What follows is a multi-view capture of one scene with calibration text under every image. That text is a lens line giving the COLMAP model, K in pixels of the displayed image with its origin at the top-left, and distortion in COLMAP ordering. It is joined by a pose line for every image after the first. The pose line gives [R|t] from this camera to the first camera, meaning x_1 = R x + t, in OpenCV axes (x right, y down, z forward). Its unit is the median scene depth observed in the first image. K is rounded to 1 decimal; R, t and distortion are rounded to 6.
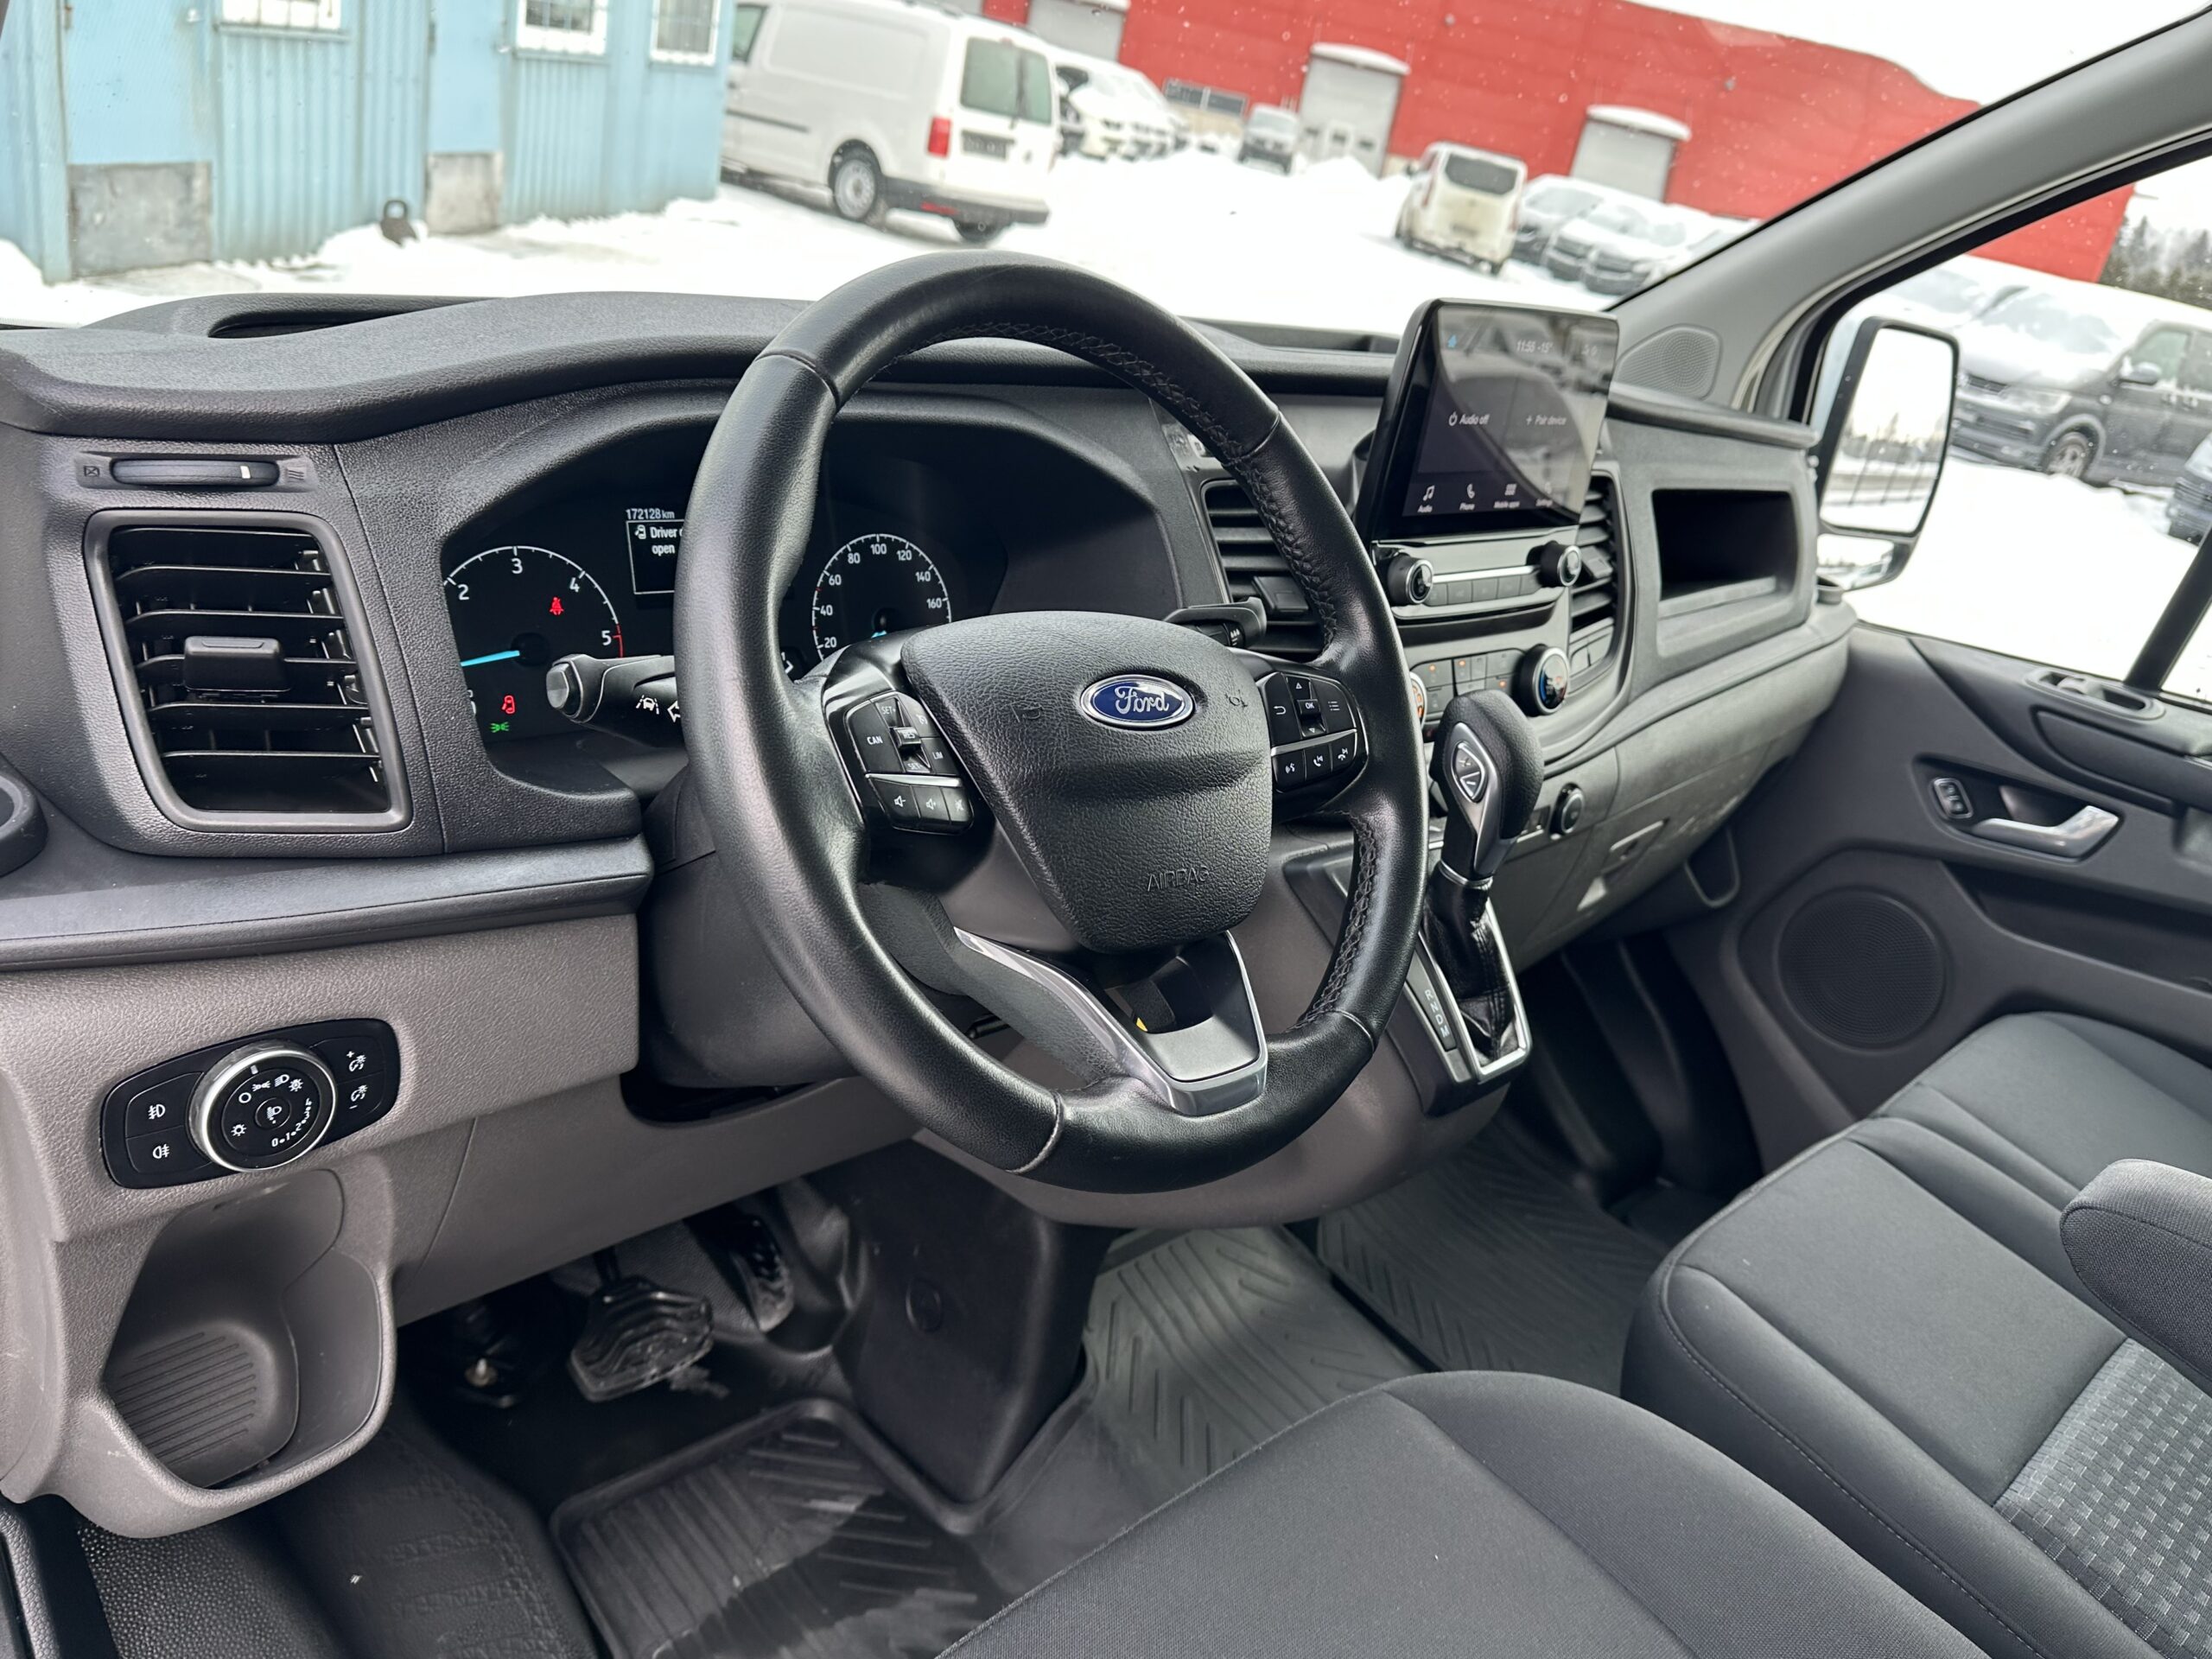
lens RADIAL K [[1652.8, 0, 1106.0], [0, 1652.8, 829.5], [0, 0, 1]] dist [0.111295, -0.157613]
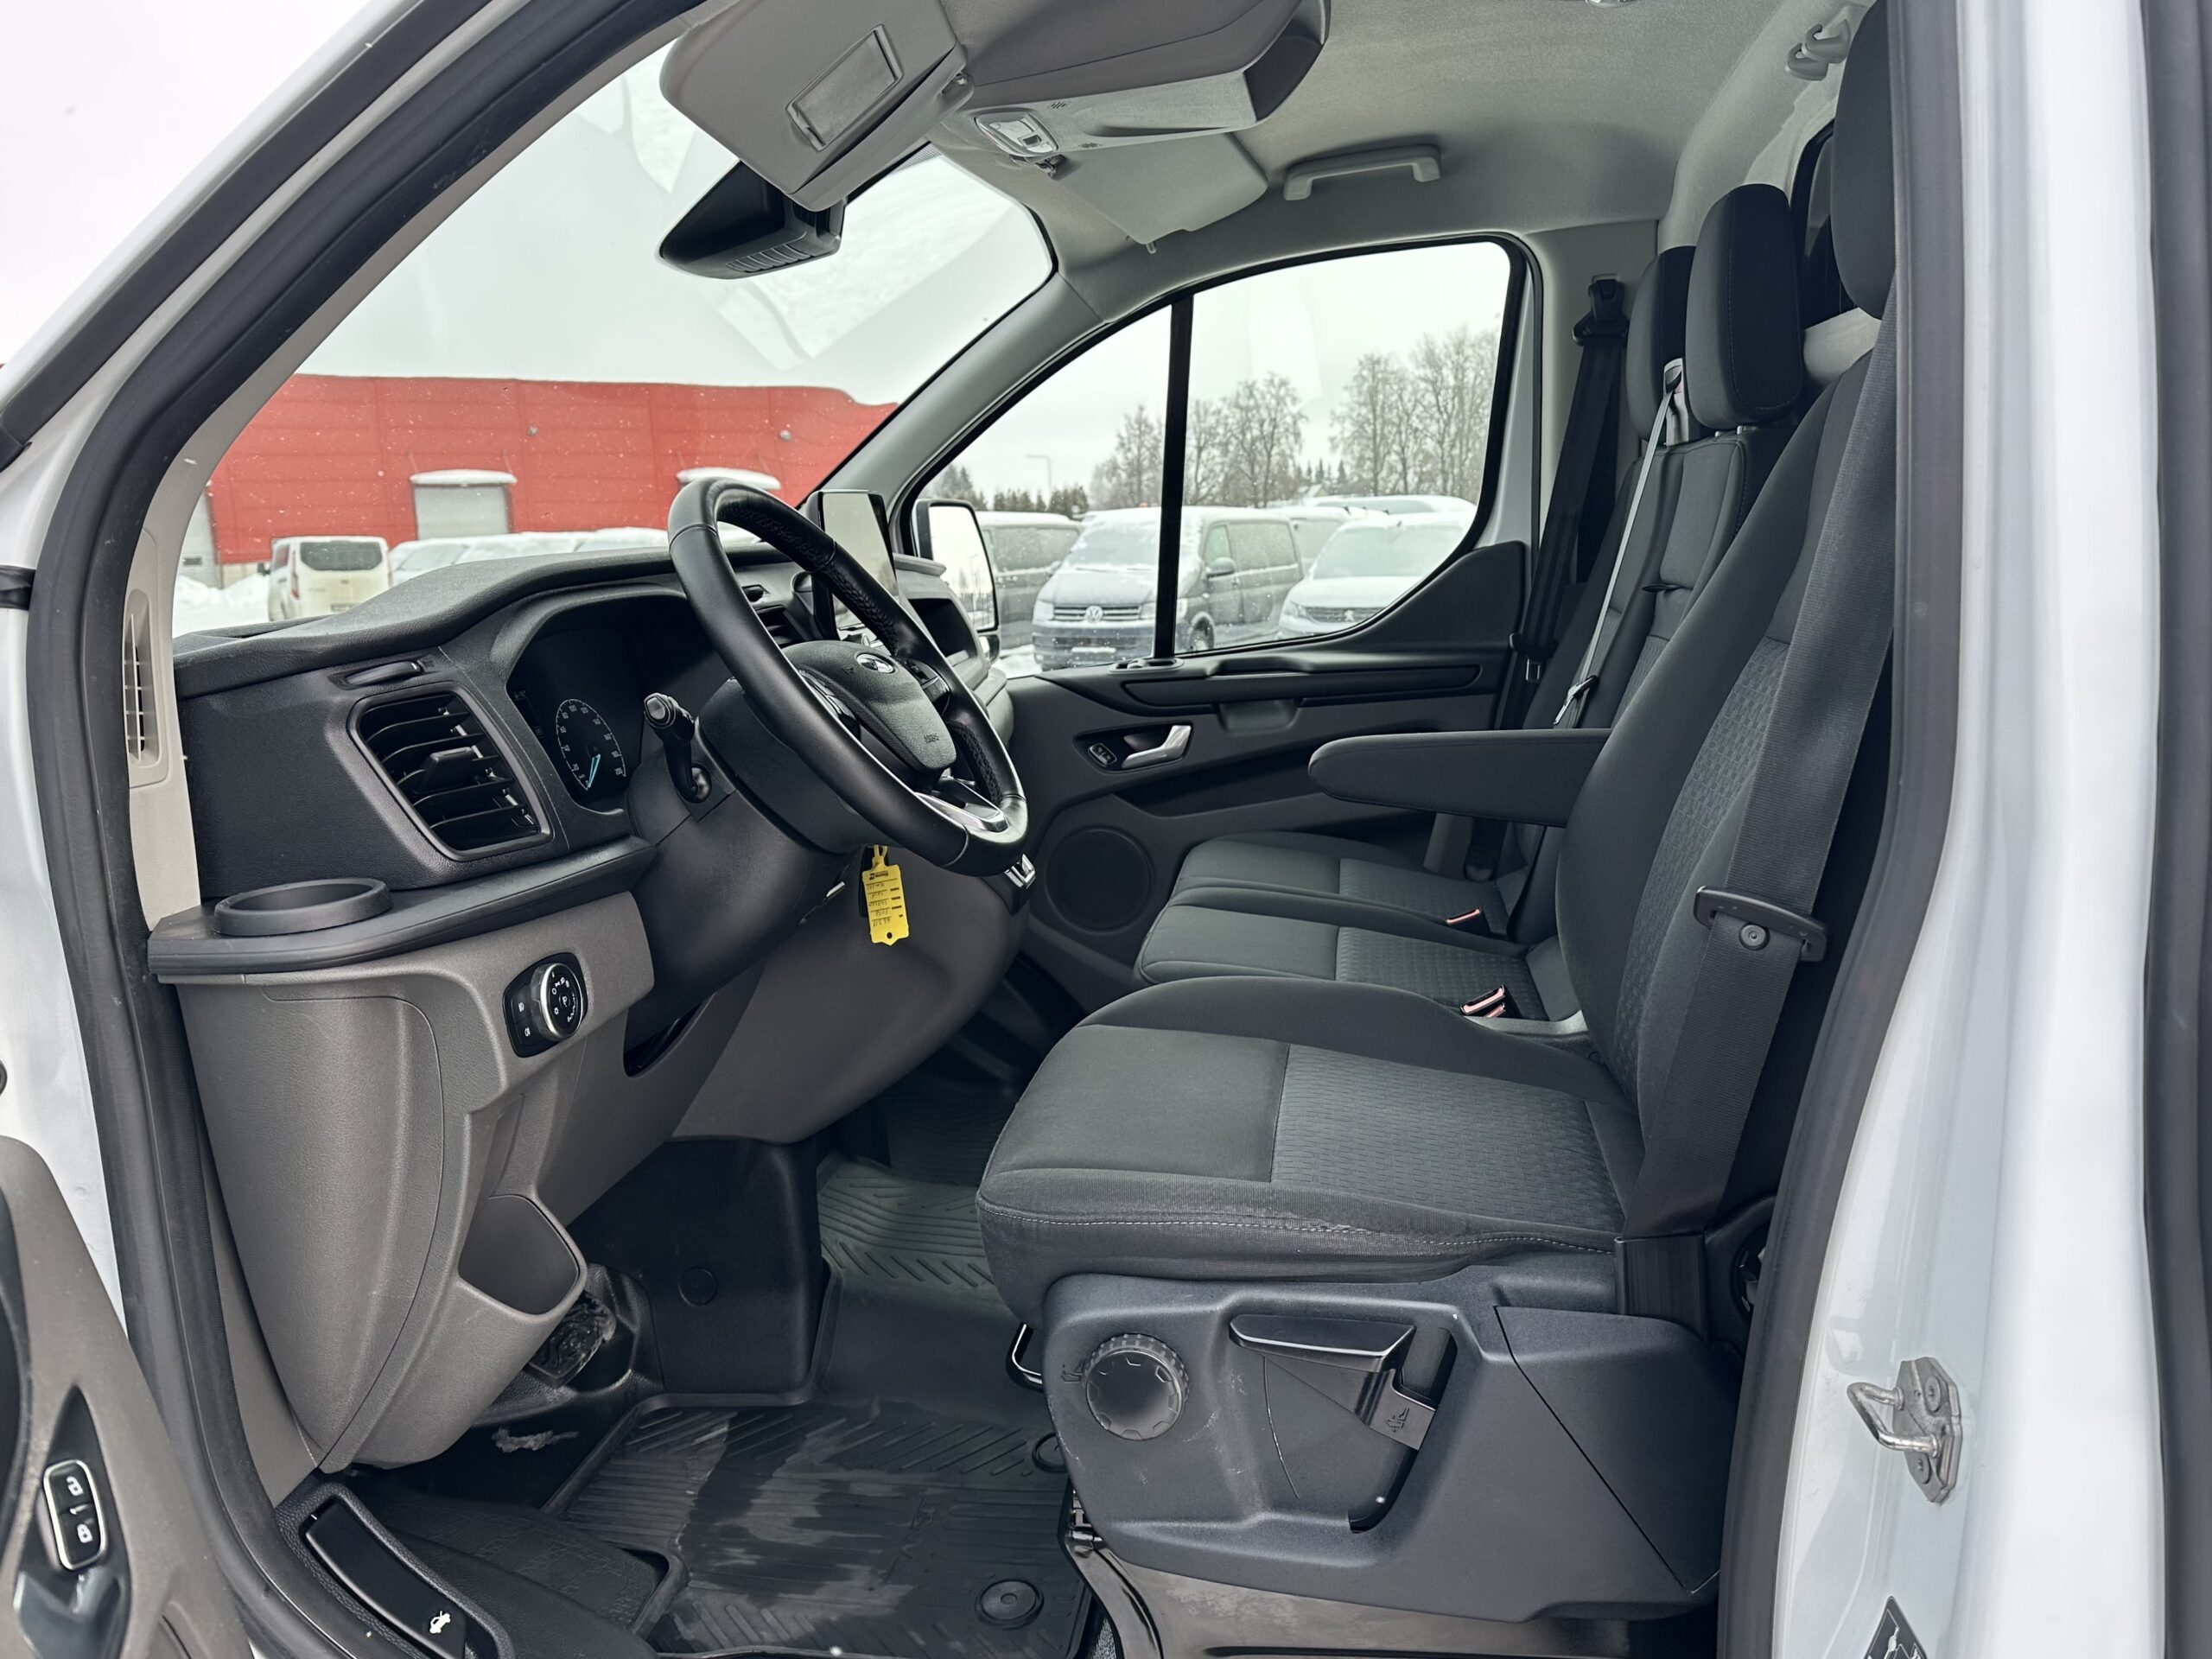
lens RADIAL K [[1652.8, 0, 1106.0], [0, 1652.8, 829.5], [0, 0, 1]] dist [0.111295, -0.157613]
pose [[0.772794, -0.325899, 0.544591, -0.407175], [0.420913, 0.905403, -0.055471, 0.146006], [-0.474997, 0.272093, 0.836865, -0.322998]]
